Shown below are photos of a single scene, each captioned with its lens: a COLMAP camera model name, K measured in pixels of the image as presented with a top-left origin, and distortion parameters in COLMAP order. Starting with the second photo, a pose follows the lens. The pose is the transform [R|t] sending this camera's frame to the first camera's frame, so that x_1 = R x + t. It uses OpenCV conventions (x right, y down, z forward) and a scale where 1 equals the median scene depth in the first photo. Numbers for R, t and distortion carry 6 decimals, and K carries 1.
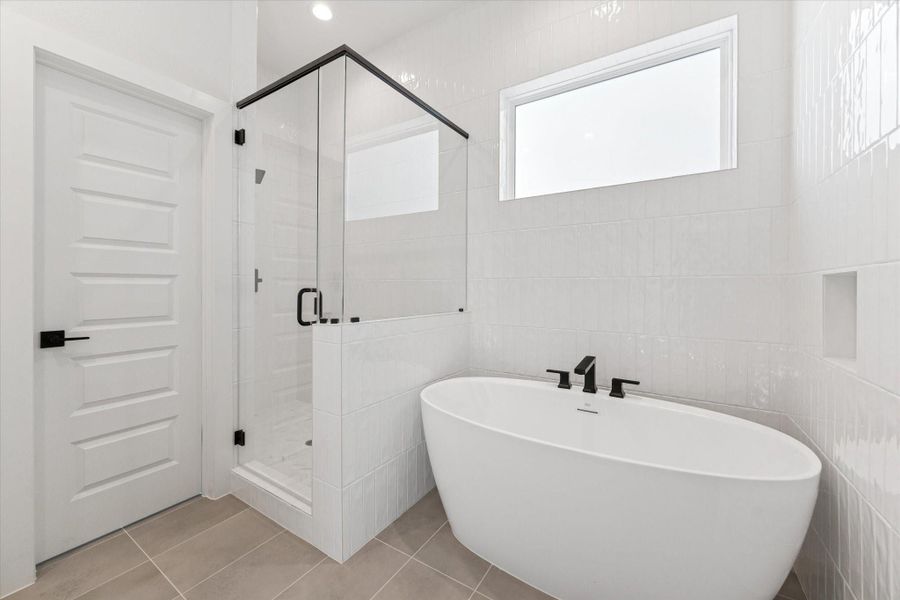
lens RADIAL K [[341.5, 0, 466.1], [0, 341.5, 287.5], [0, 0, 1]] dist [-0.001801, -0.000213]
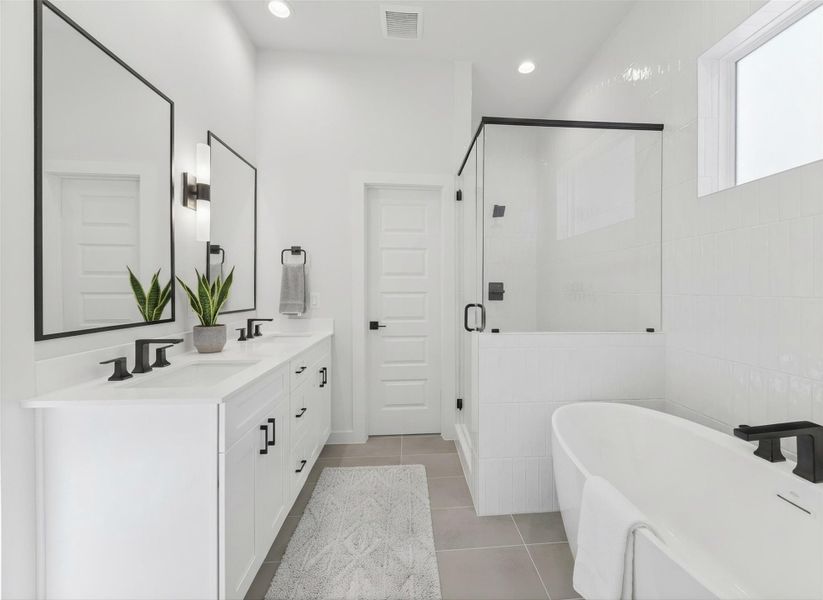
lens RADIAL K [[343.5, 0, 446.0], [0, 343.5, 288.8], [0, 0, 1]] dist [-0.000619, -0.000027]
pose [[0.611043, 0.004185, -0.791587, 0.505460], [-0.003201, 0.999991, 0.002816, -0.055653], [0.791591, 0.000813, 0.611050, 0.079735]]
